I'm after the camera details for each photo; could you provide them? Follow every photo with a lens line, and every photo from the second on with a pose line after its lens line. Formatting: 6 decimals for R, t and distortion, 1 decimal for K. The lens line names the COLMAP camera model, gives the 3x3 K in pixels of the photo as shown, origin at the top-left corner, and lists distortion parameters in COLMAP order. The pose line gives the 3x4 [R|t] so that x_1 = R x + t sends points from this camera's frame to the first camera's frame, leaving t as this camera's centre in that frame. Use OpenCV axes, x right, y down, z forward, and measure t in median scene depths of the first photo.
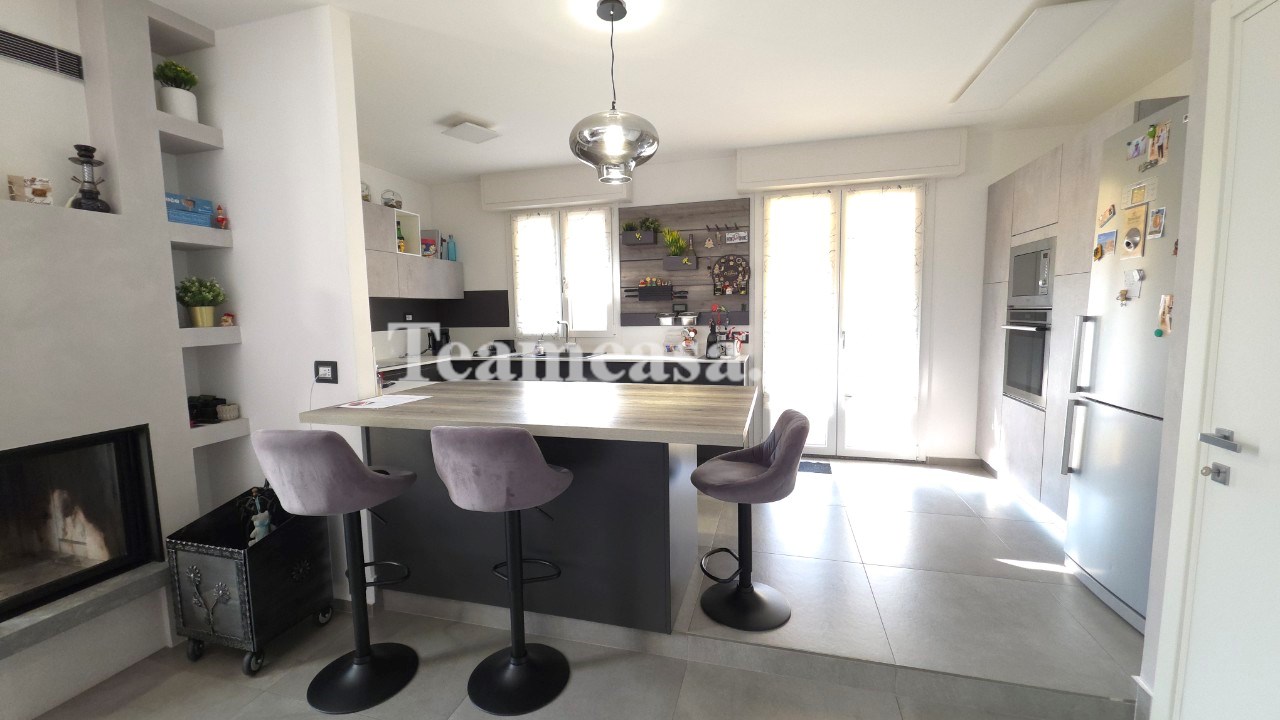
lens RADIAL K [[509.2, 0, 631.6], [0, 509.2, 362.2], [0, 0, 1]] dist [-0.001495, -0.001679]
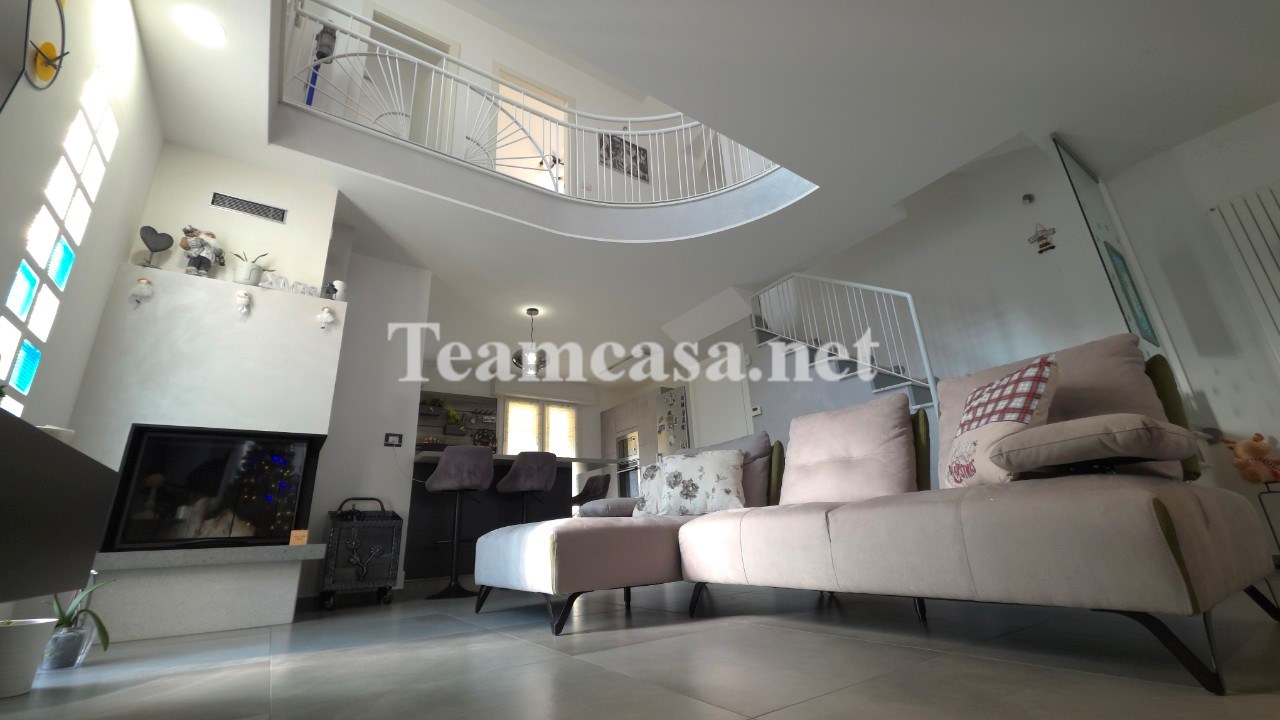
lens RADIAL K [[509.2, 0, 632.7], [0, 509.2, 360.3], [0, 0, 1]] dist [-0.001495, -0.001679]
pose [[0.646173, 0.236577, 0.725597, -0.767345], [0.113049, 0.910583, -0.397565, 0.303379], [-0.754771, 0.338924, 0.561650, -0.369656]]
